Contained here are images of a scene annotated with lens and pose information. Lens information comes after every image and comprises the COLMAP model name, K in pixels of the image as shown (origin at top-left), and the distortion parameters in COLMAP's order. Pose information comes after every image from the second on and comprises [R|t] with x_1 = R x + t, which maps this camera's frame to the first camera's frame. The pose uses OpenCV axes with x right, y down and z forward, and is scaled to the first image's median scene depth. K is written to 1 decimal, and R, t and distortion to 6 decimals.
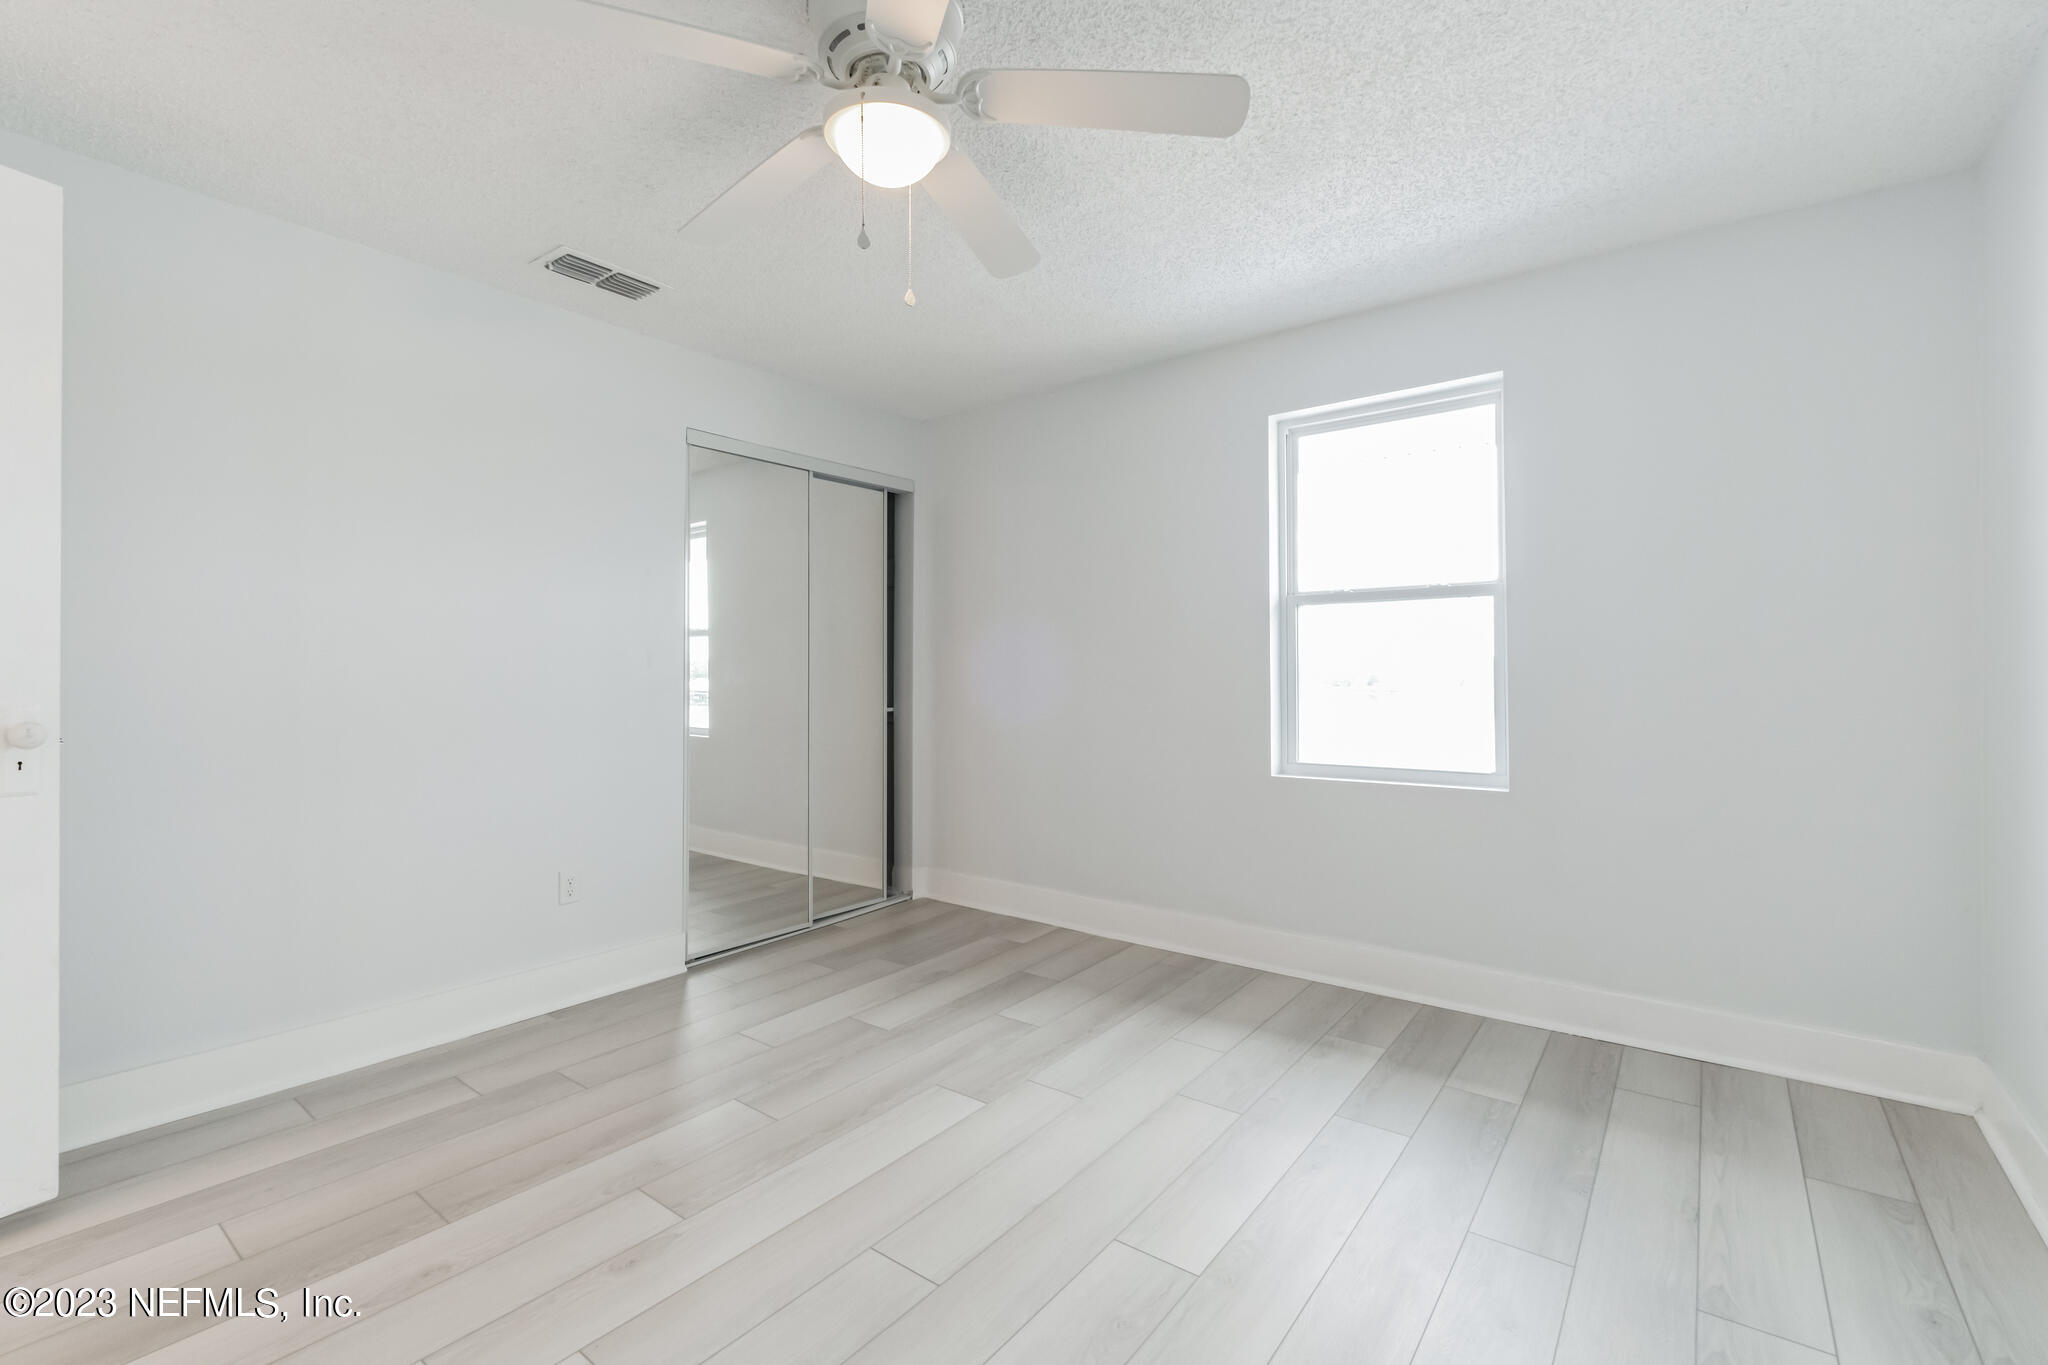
lens RADIAL K [[906.4, 0, 1030.5], [0, 906.4, 682.7], [0, 0, 1]] dist [-0.003704, -0.001088]
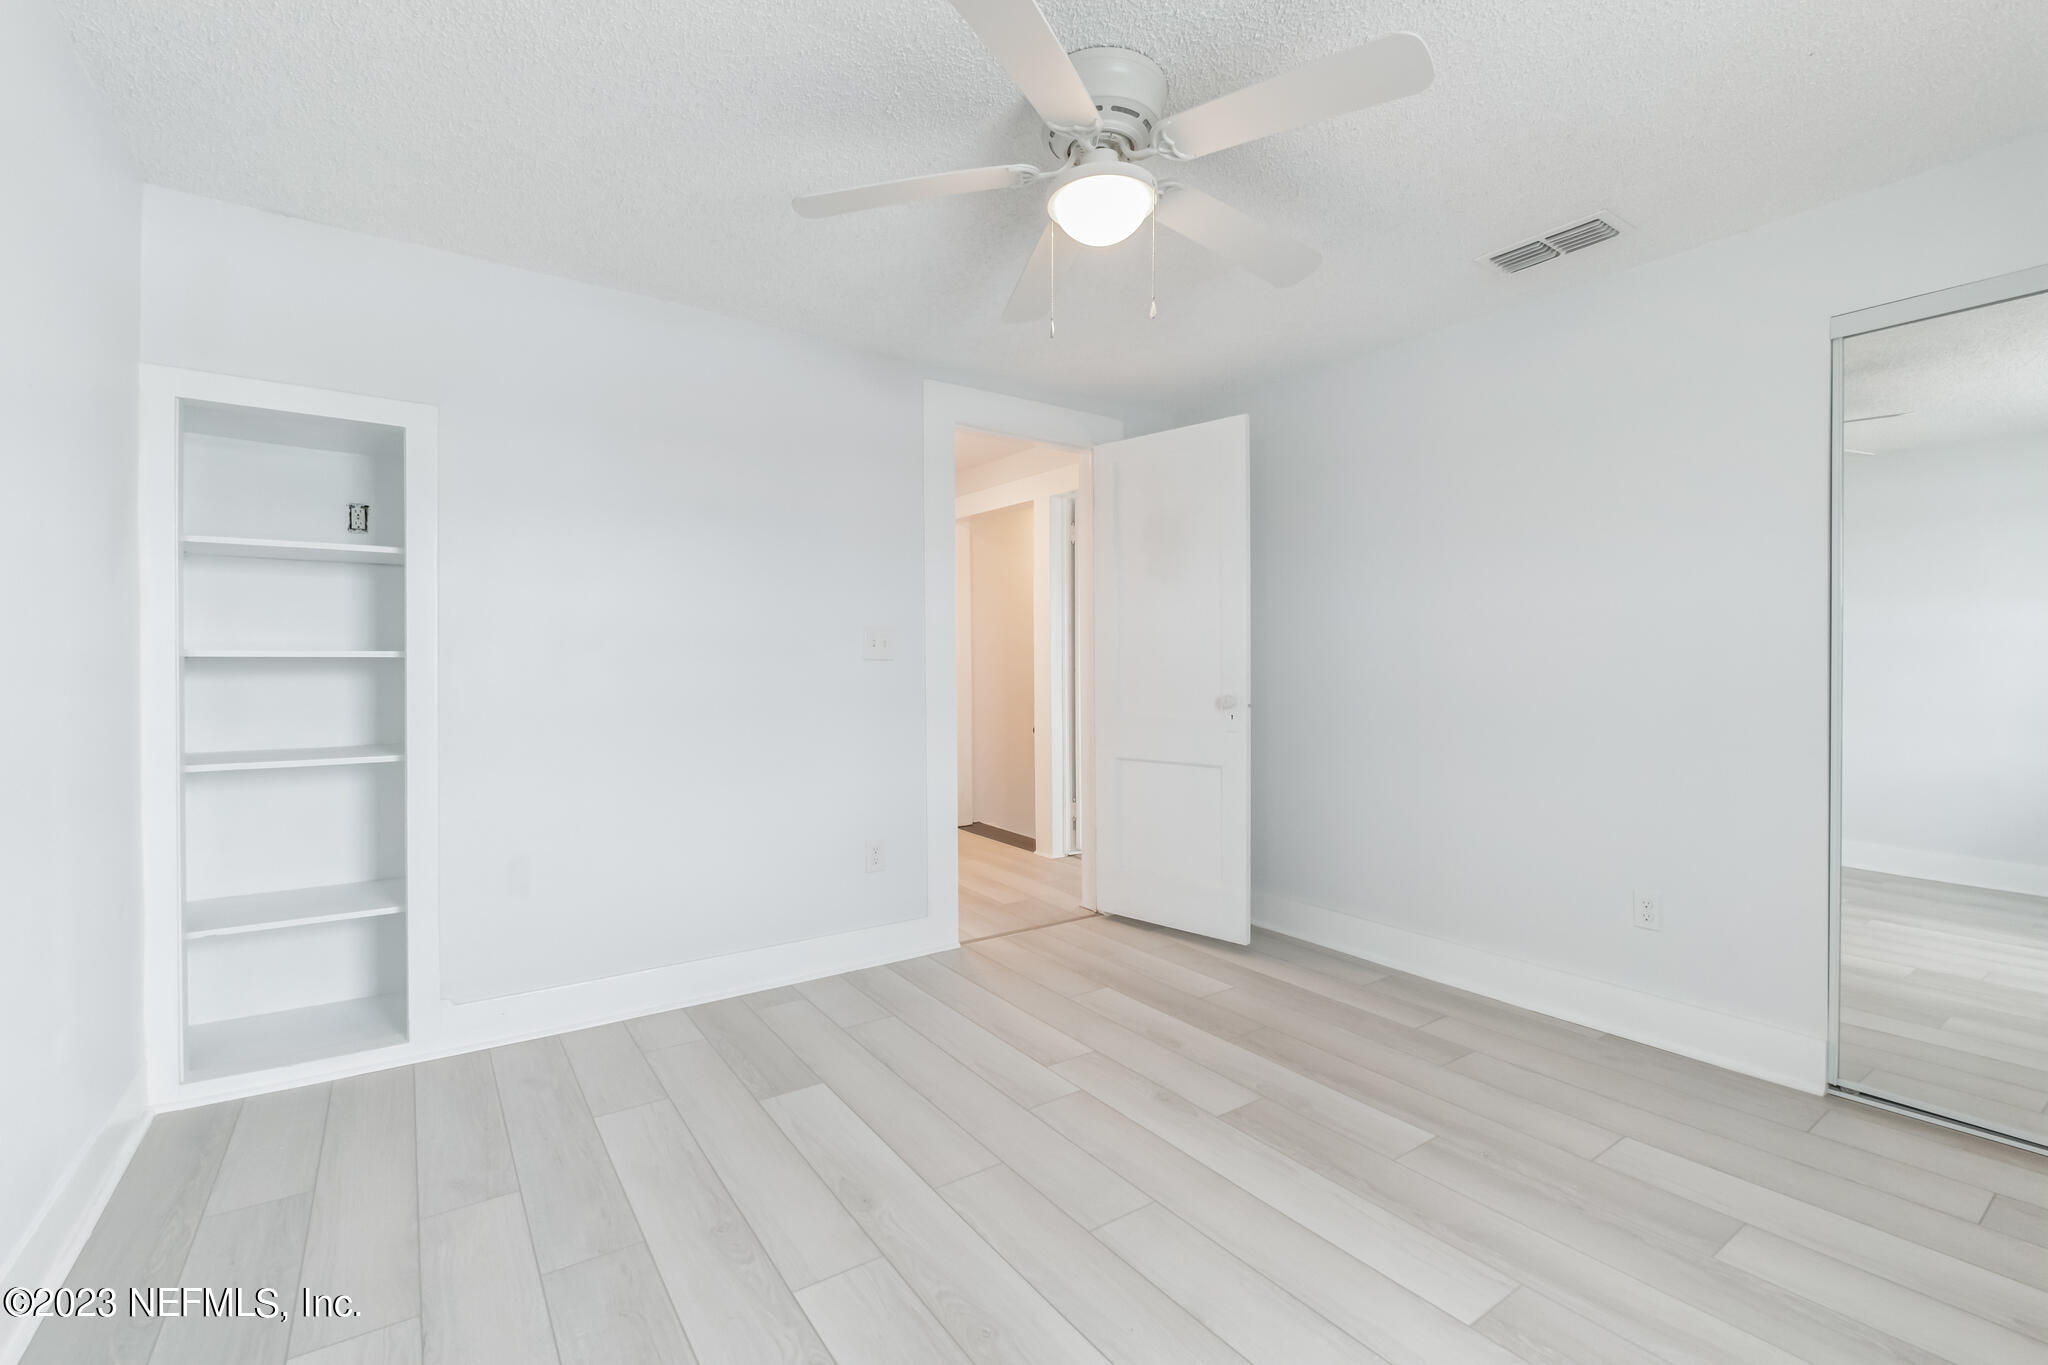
lens RADIAL K [[906.4, 0, 1022.8], [0, 906.4, 680.9], [0, 0, 1]] dist [-0.003704, -0.001088]
pose [[-0.323878, 0.015132, -0.945978, 0.673831], [-0.009119, 0.999776, 0.019114, -0.014986], [0.946055, 0.014818, -0.323667, 0.898530]]
